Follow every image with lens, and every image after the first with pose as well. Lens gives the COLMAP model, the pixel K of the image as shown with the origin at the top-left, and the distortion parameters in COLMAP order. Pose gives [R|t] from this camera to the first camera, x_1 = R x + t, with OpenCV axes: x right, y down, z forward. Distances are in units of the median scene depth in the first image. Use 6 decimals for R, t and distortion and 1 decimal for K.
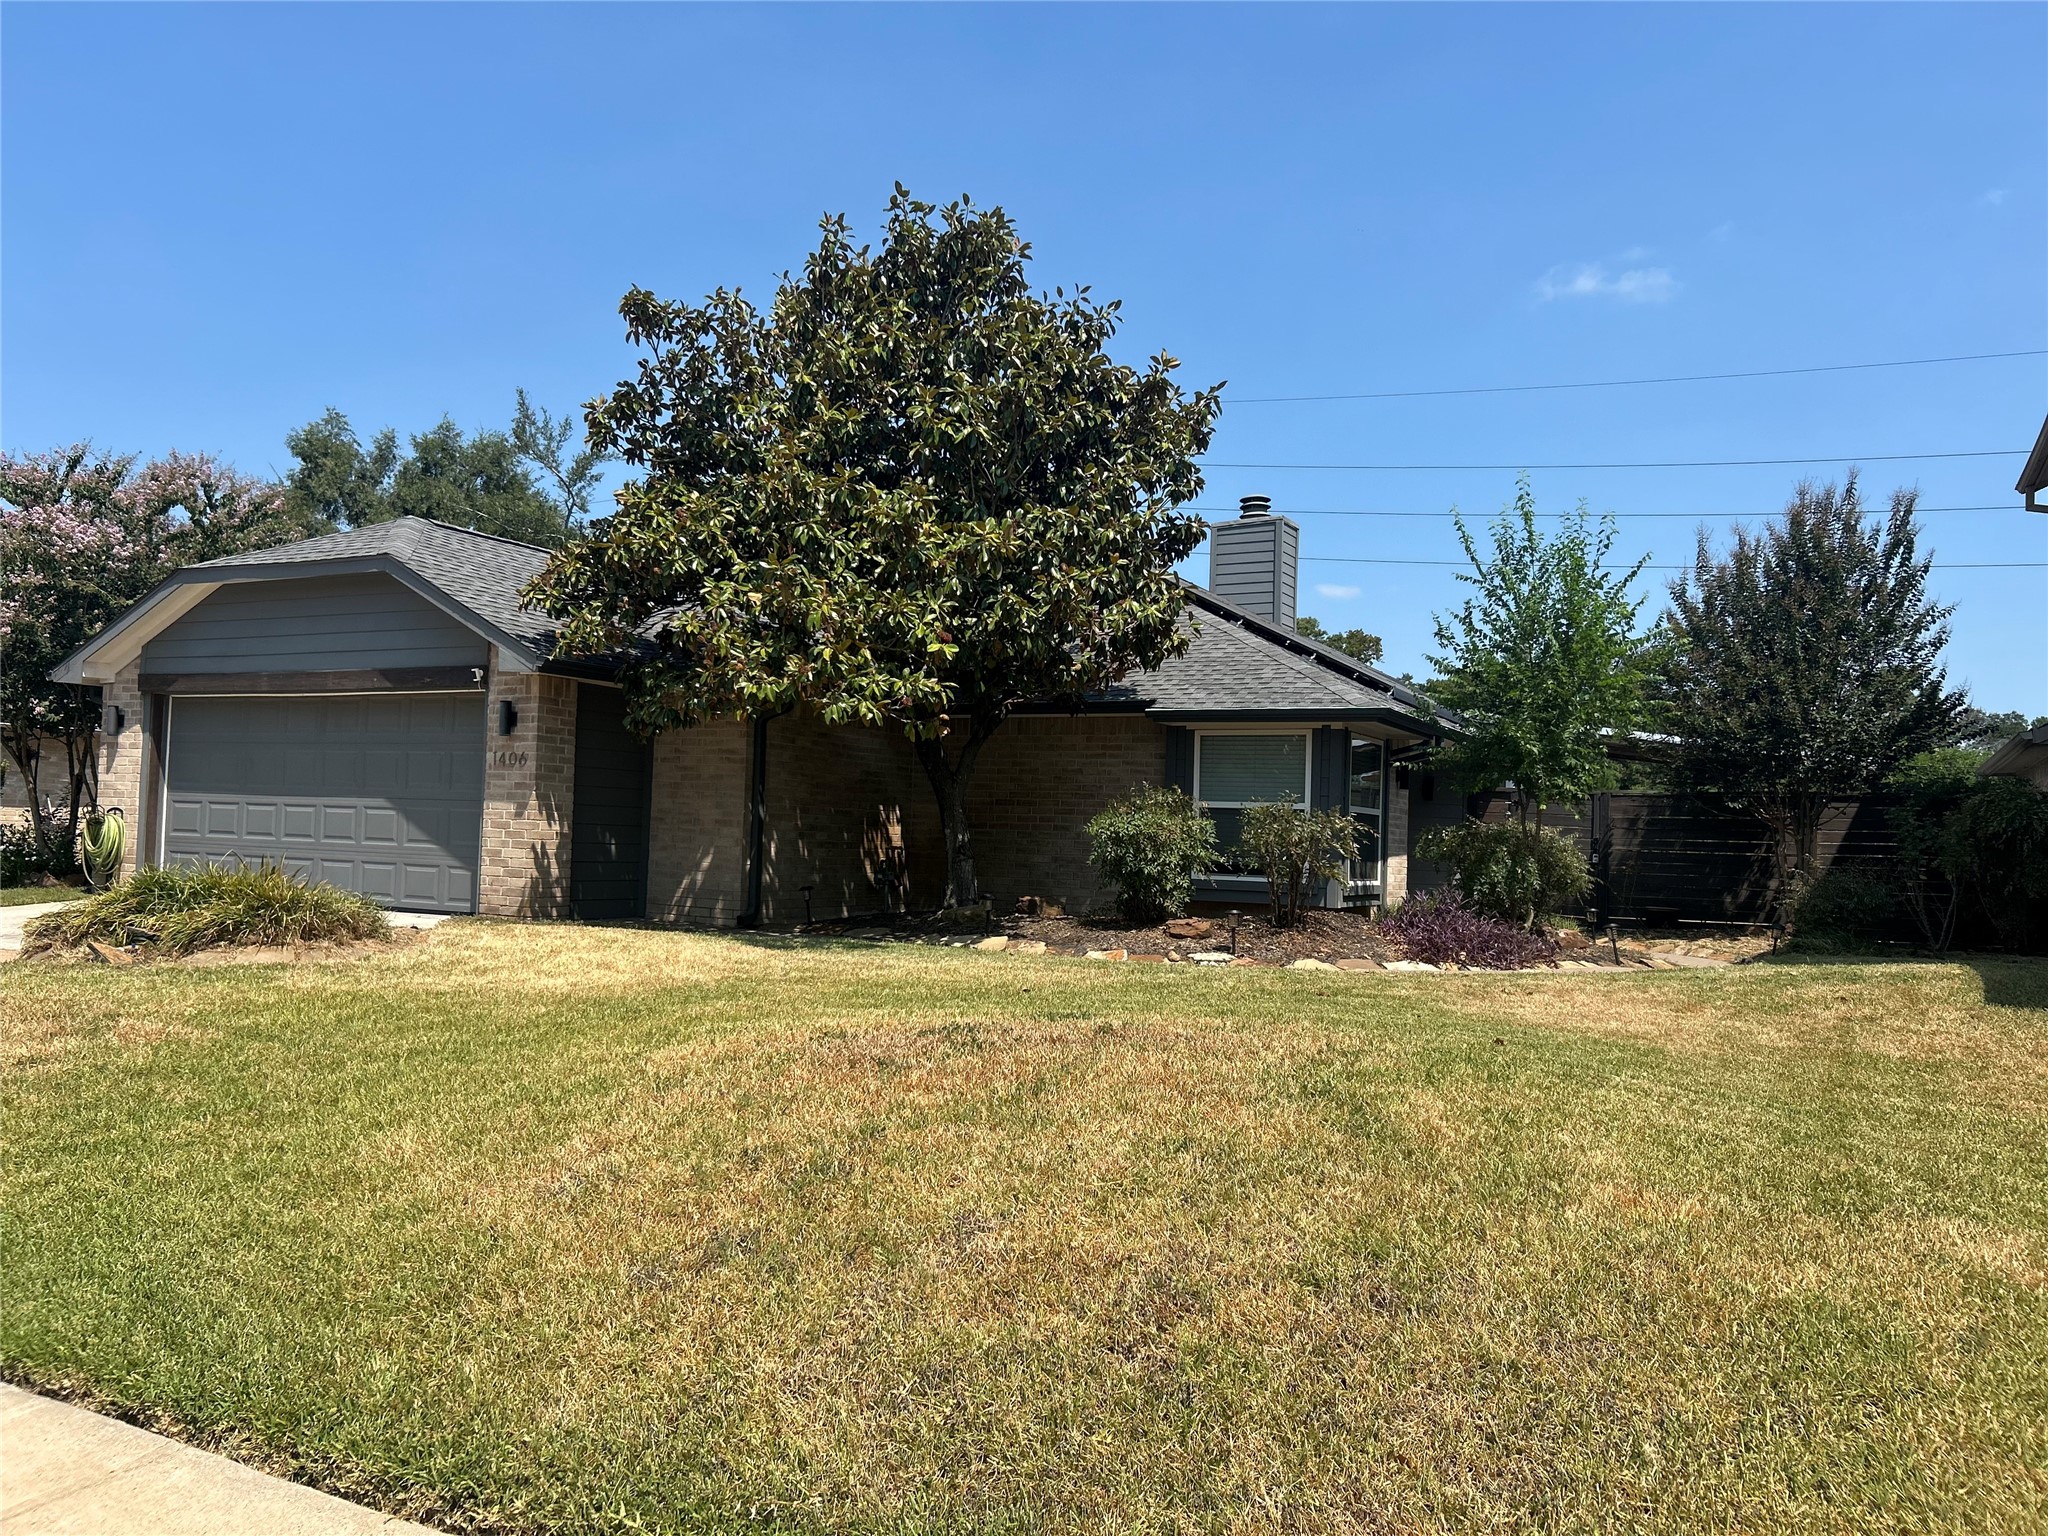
lens RADIAL K [[1530.5, 0, 1032.2], [0, 1530.5, 762.9], [0, 0, 1]] dist [0.012894, -0.004339]
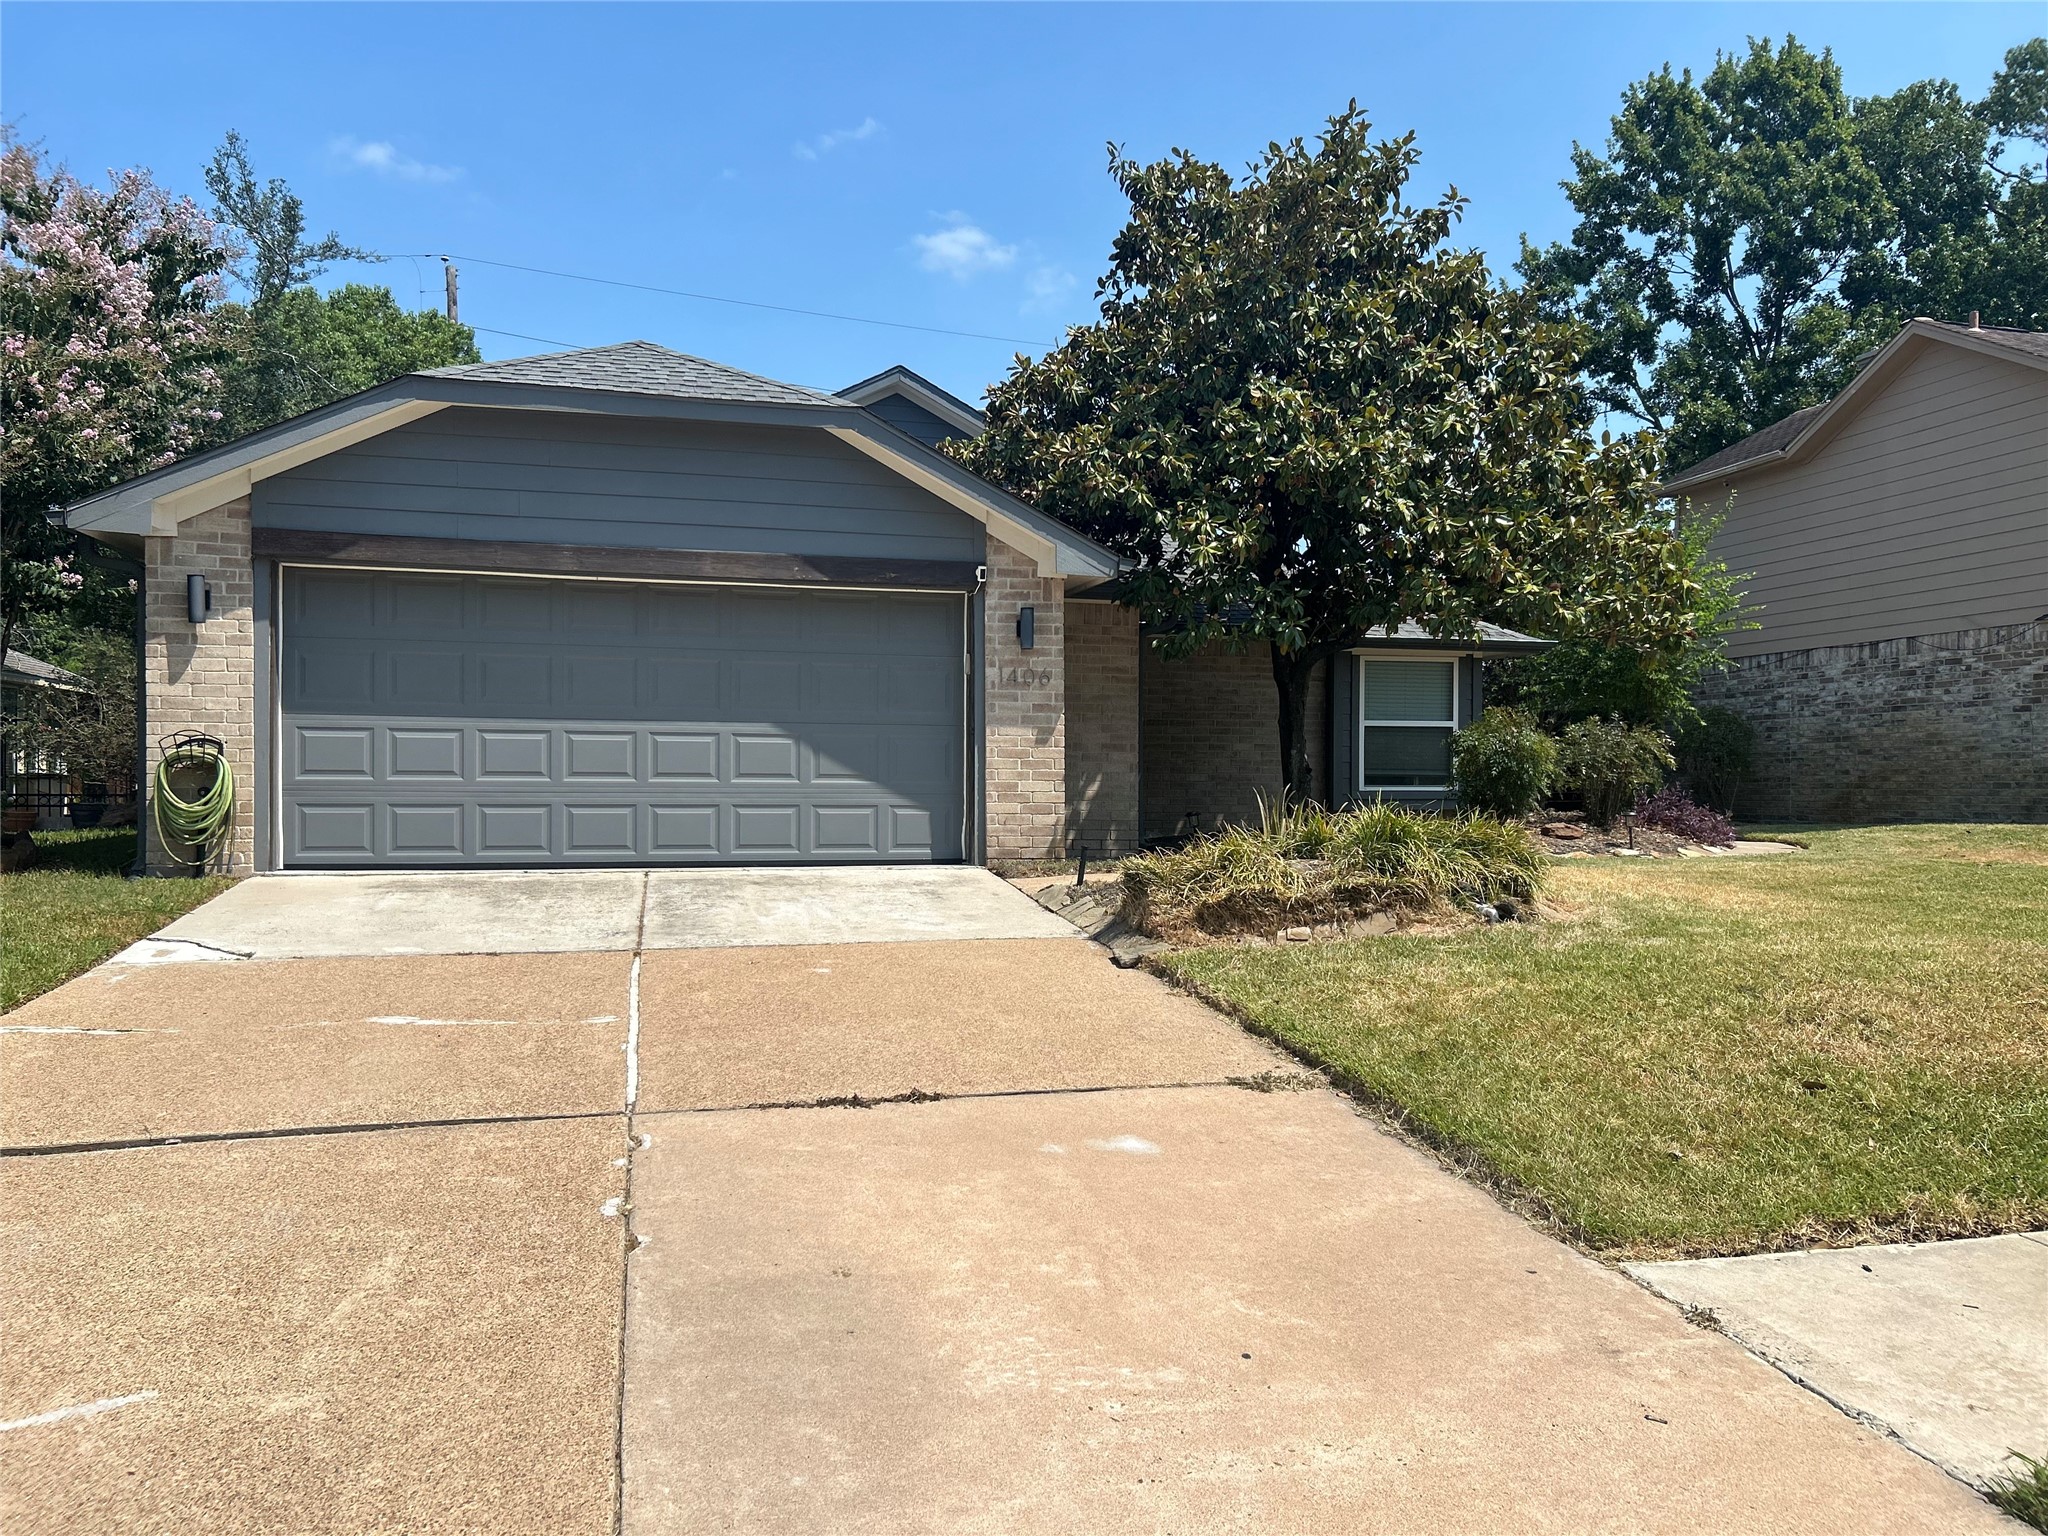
lens RADIAL K [[1530.5, 0, 1032.9], [0, 1530.5, 778.8], [0, 0, 1]] dist [0.012894, -0.004339]
pose [[0.745291, -0.030157, 0.666057, -0.836610], [-0.015649, 0.997910, 0.062692, 0.000904], [-0.666556, -0.057147, 0.743261, 0.337089]]
